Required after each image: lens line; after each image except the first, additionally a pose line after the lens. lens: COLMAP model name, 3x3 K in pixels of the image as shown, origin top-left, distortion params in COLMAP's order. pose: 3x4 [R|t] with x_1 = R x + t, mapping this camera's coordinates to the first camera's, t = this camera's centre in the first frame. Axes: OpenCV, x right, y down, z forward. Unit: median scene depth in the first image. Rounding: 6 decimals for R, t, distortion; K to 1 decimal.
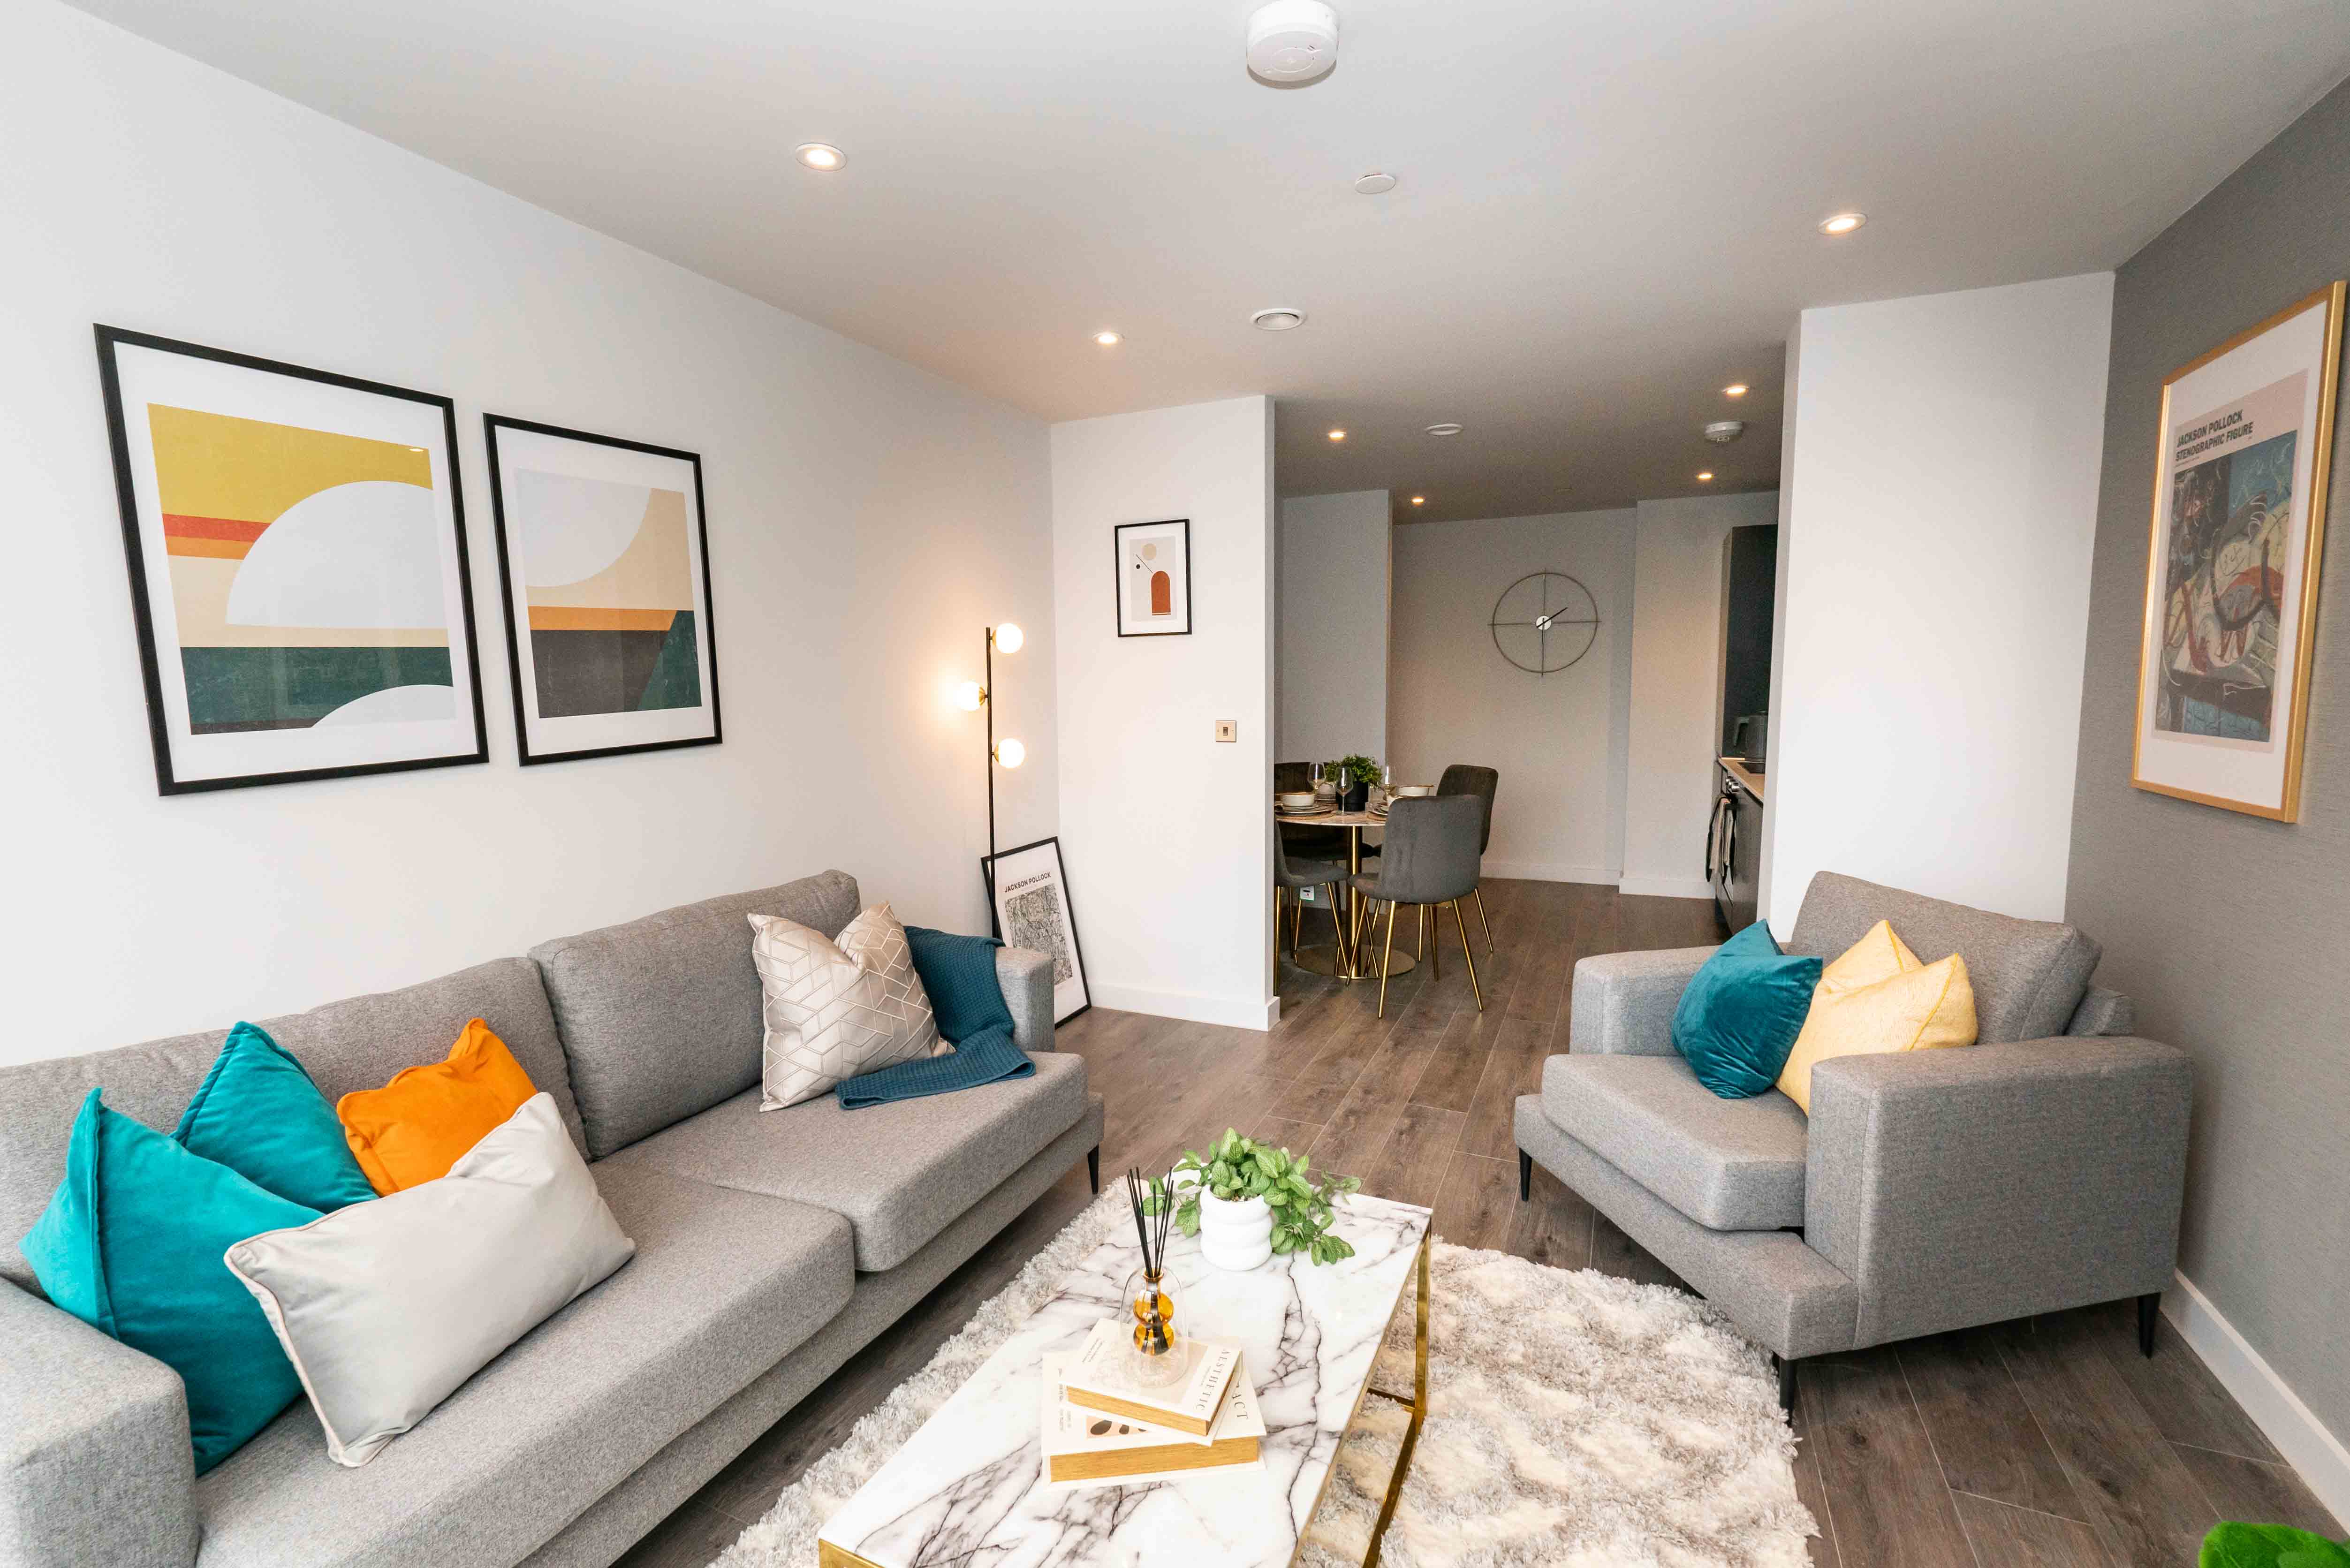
lens RADIAL K [[989.4, 0, 1170.5], [0, 989.4, 780.5], [0, 0, 1]] dist [-0.001470, -0.000161]
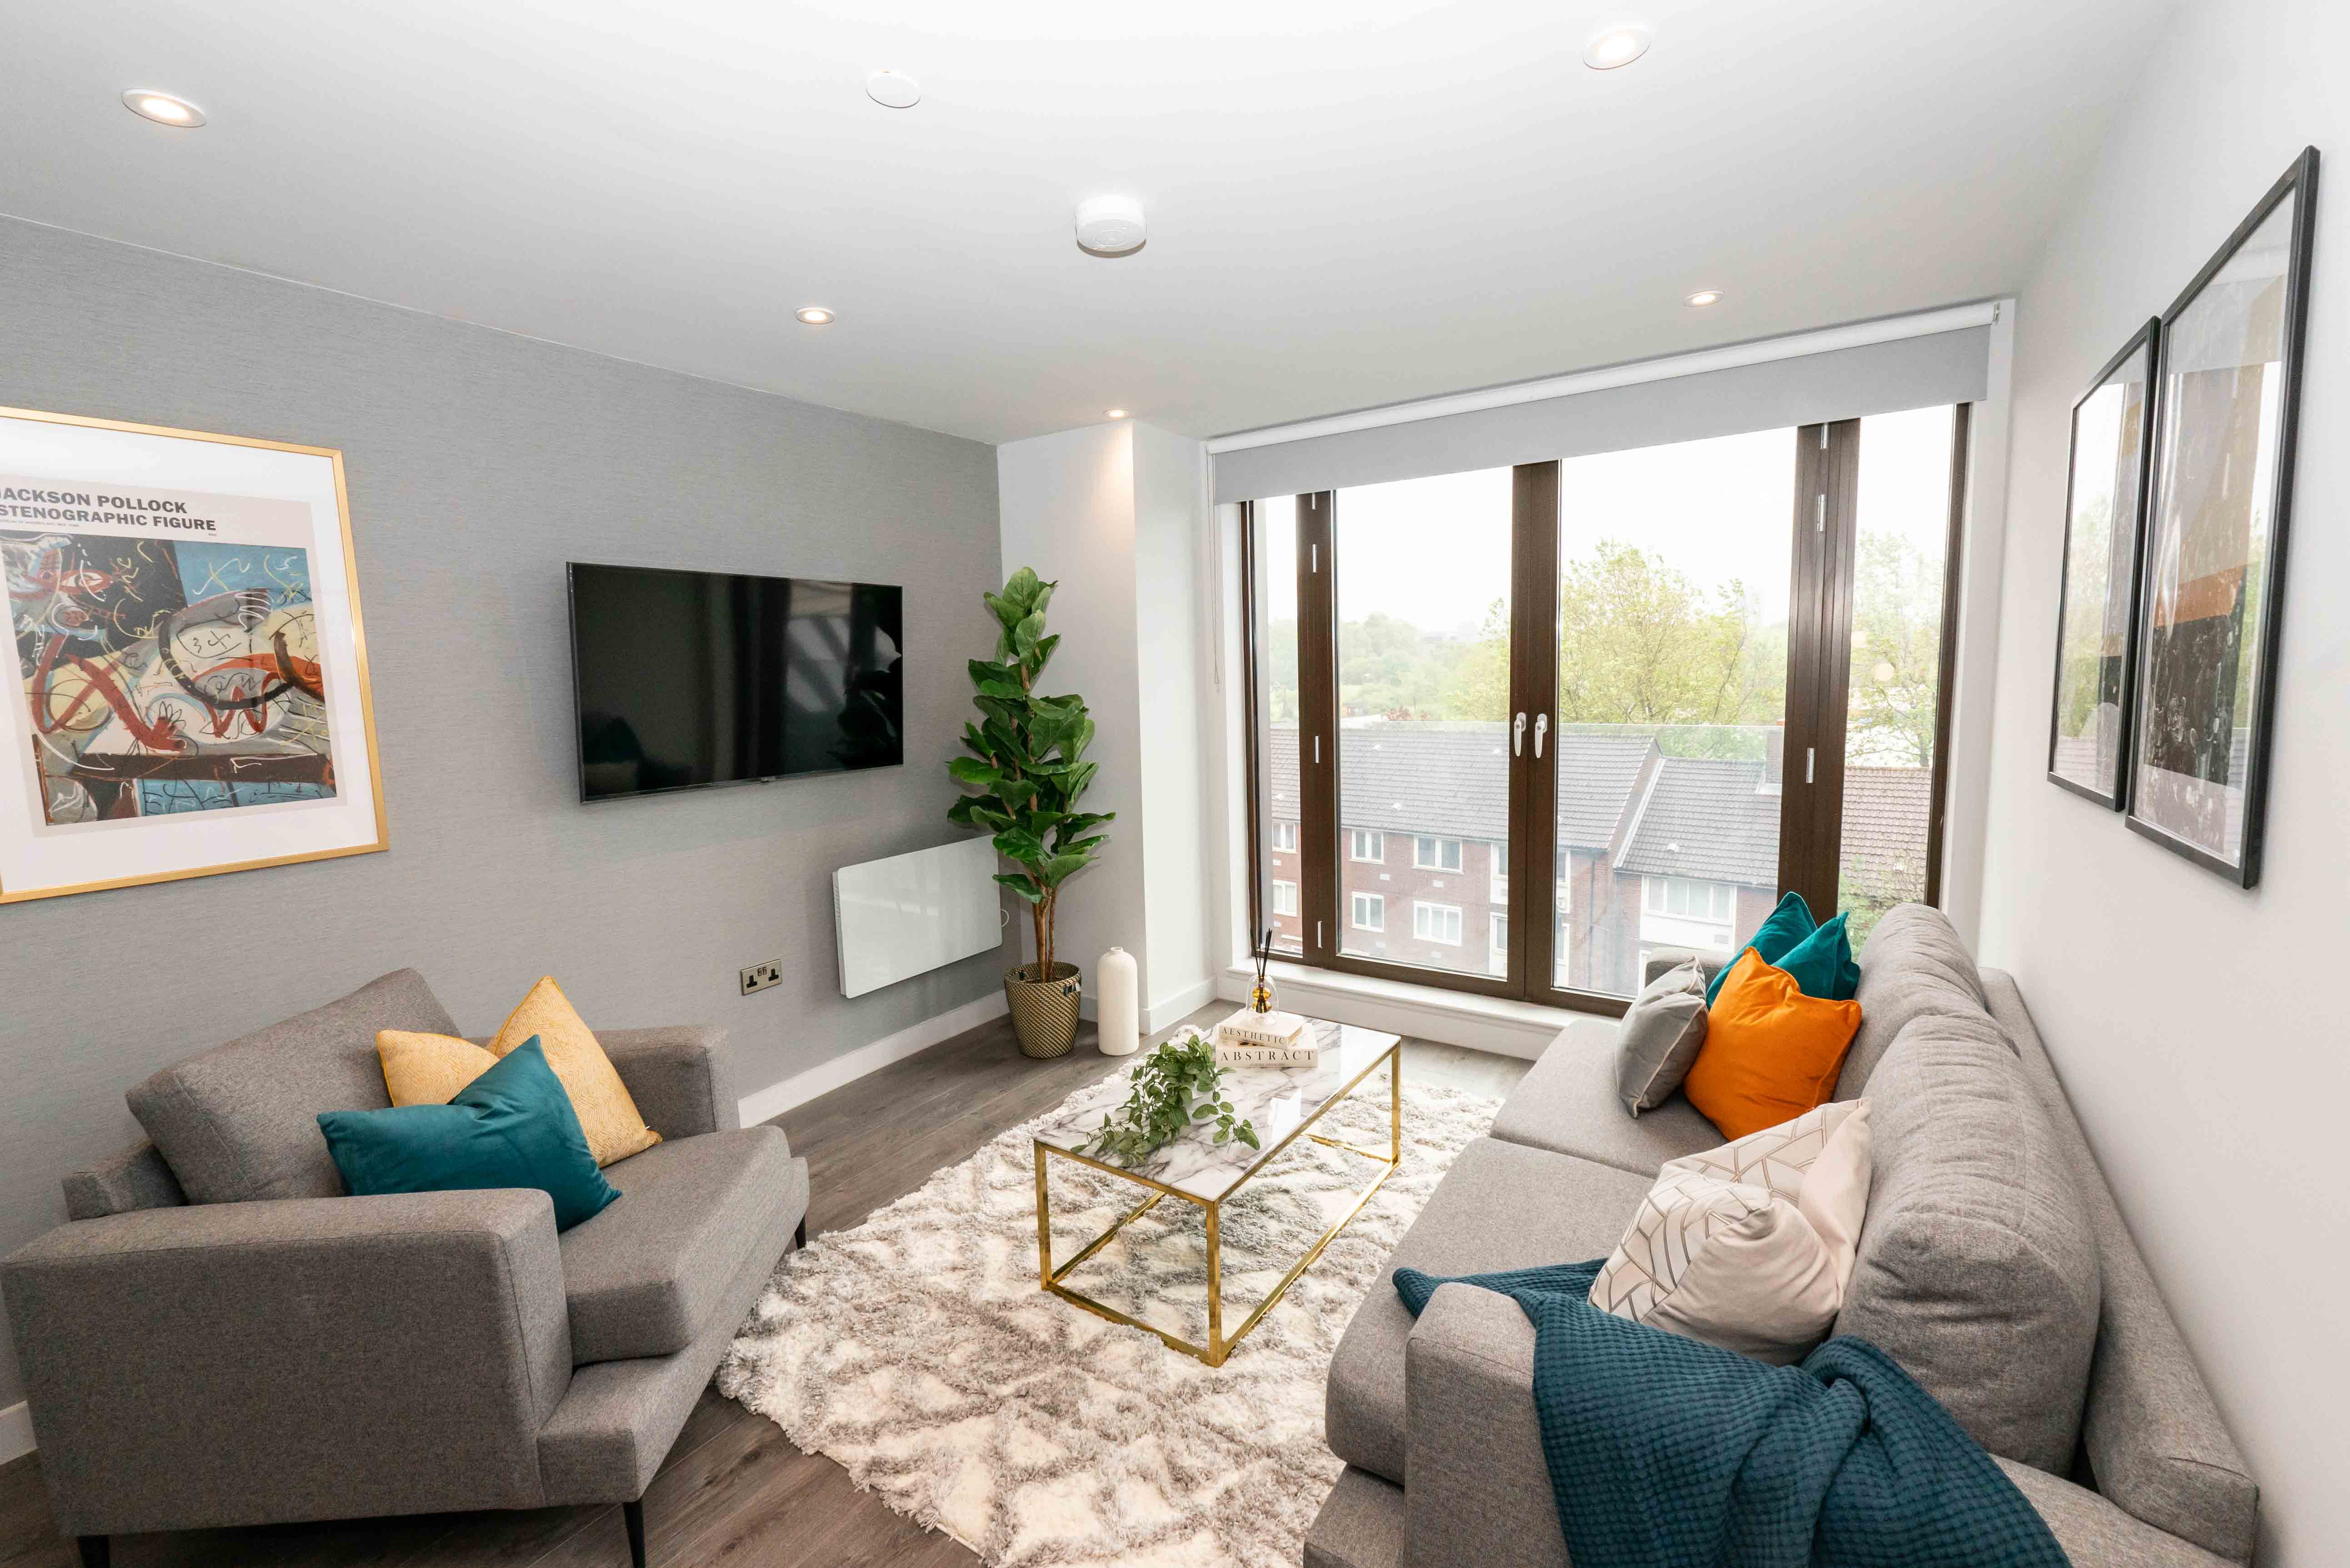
lens RADIAL K [[989.4, 0, 1170.5], [0, 989.4, 780.5], [0, 0, 1]] dist [-0.001470, -0.000161]
pose [[-0.987152, 0.020768, 0.158428, -0.111239], [0.055529, 0.974307, 0.218273, -0.238223], [-0.149824, 0.224265, -0.962942, 1.779523]]
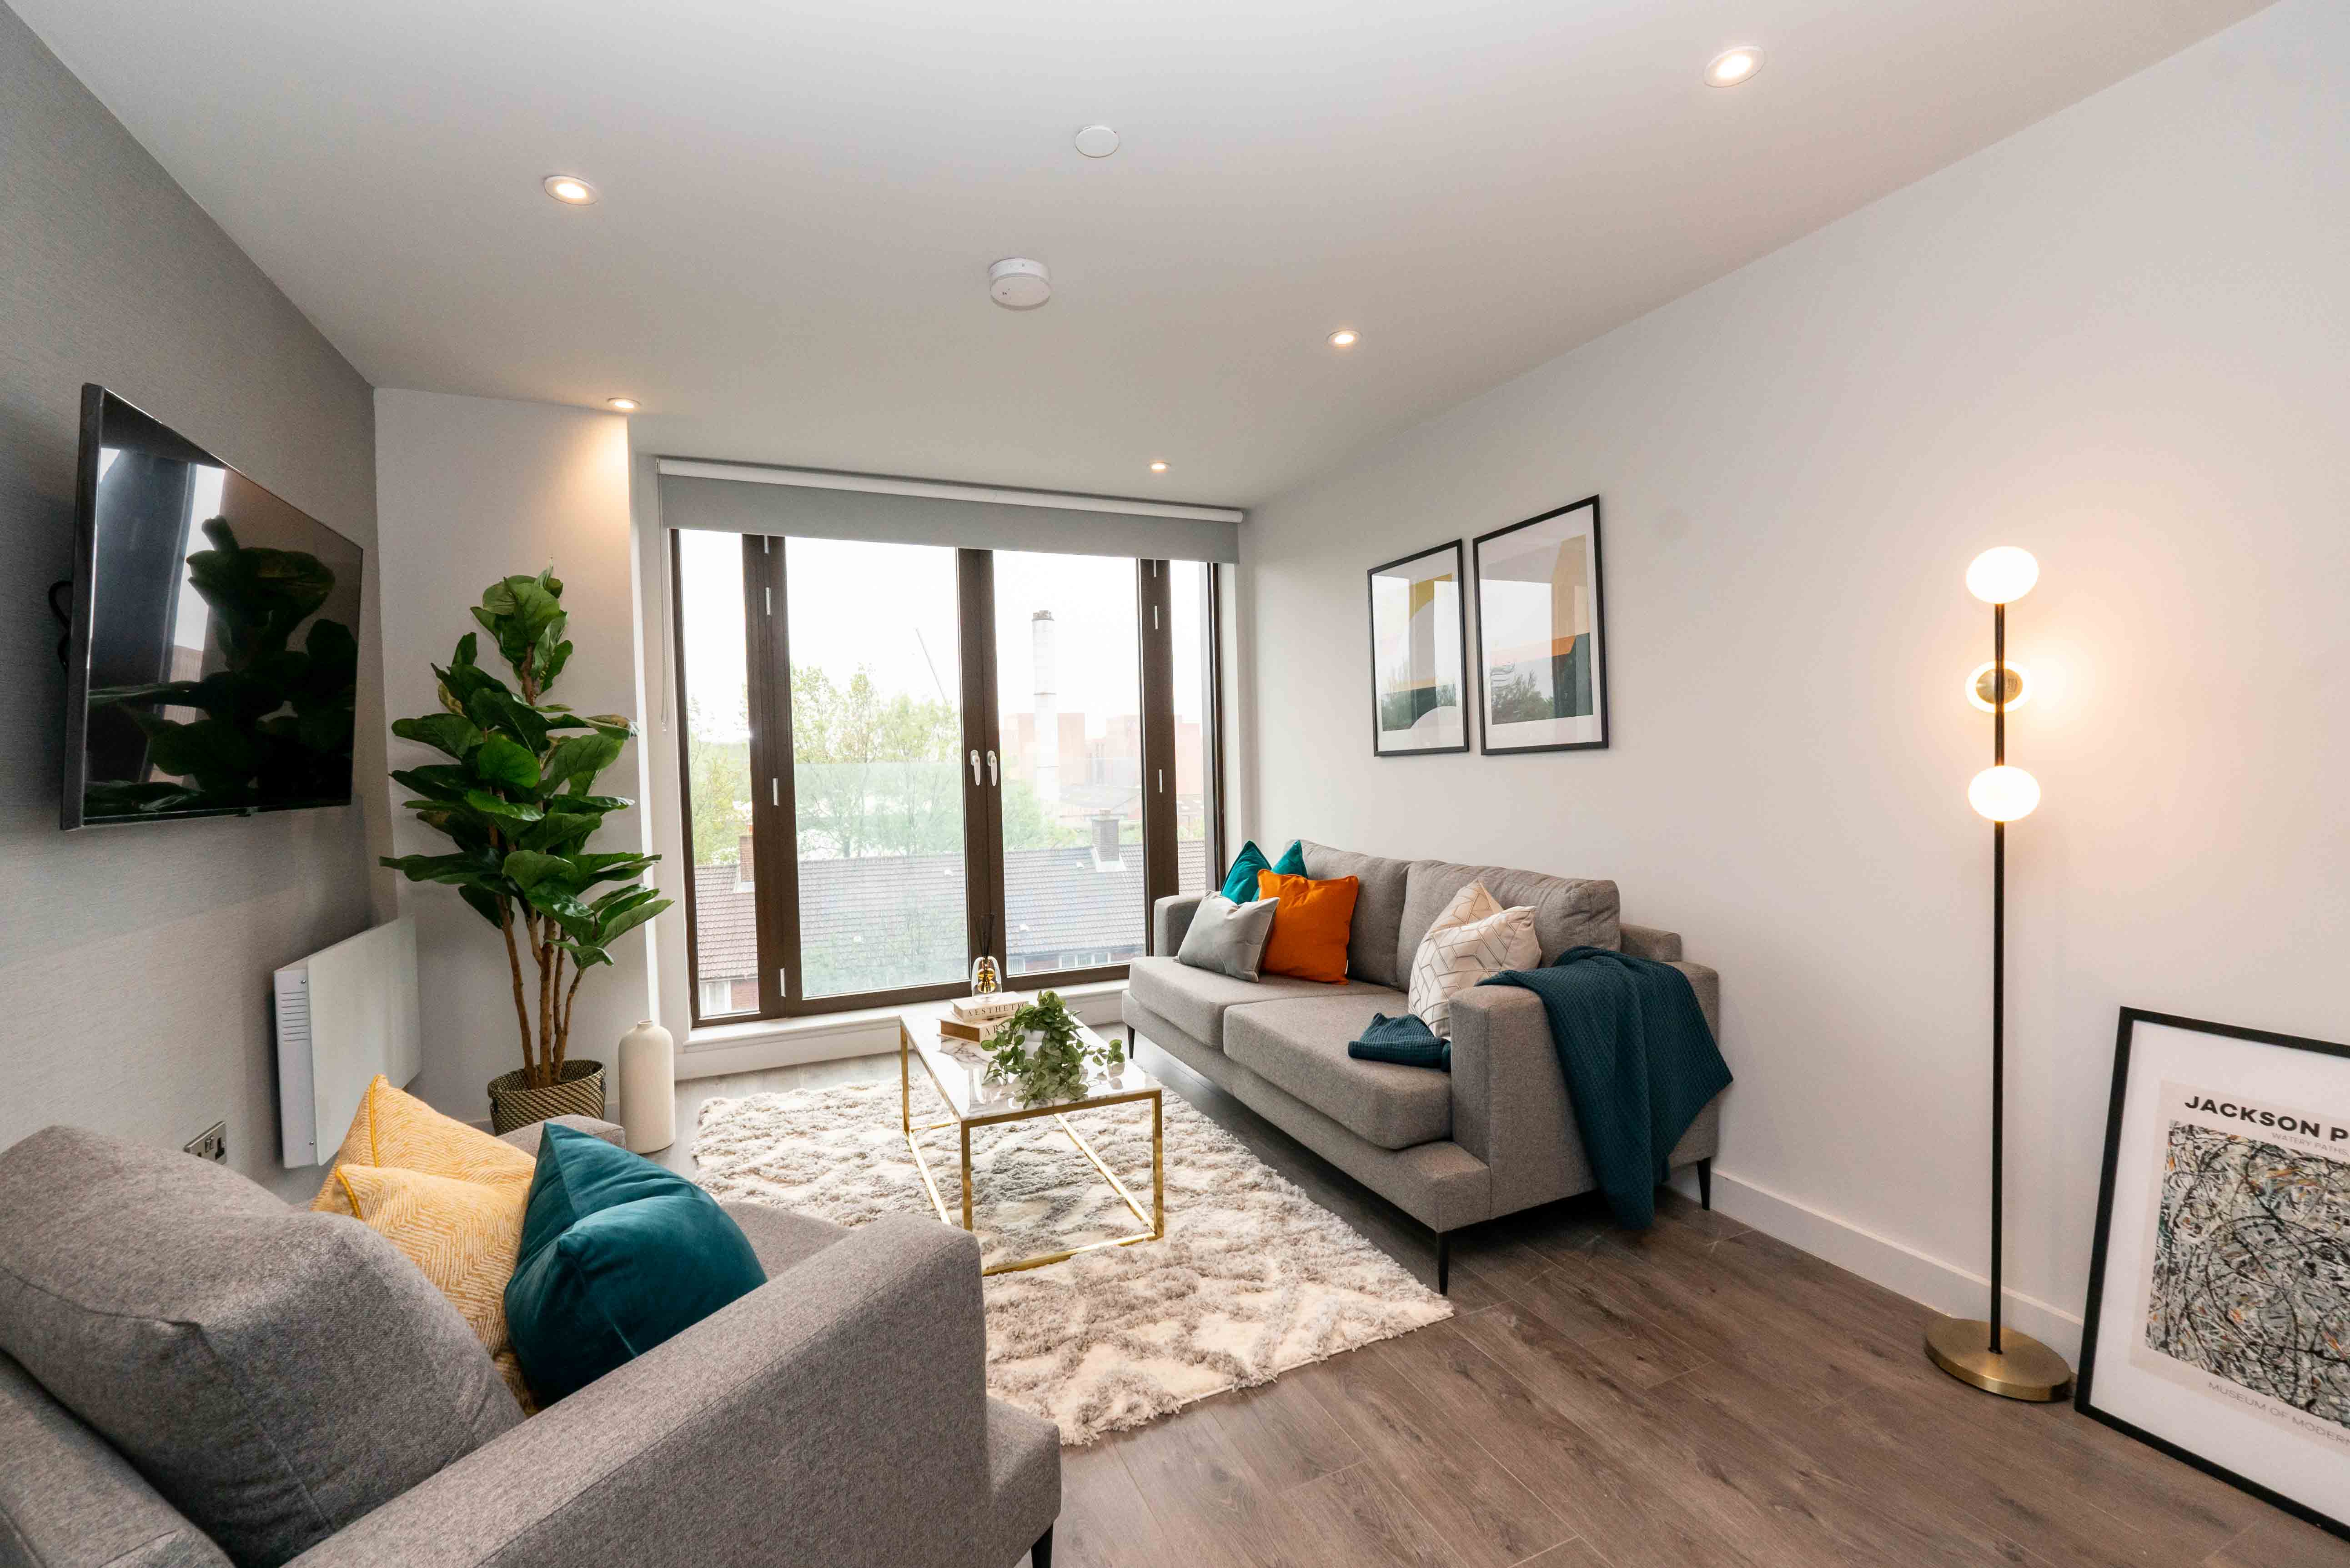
lens RADIAL K [[989.4, 0, 1170.5], [0, 989.4, 780.5], [0, 0, 1]] dist [-0.001470, -0.000161]
pose [[-0.646776, 0.043531, -0.761437, 0.871657], [-0.051275, 0.993629, 0.100360, -0.108914], [0.760954, 0.103953, -0.640423, 1.659207]]
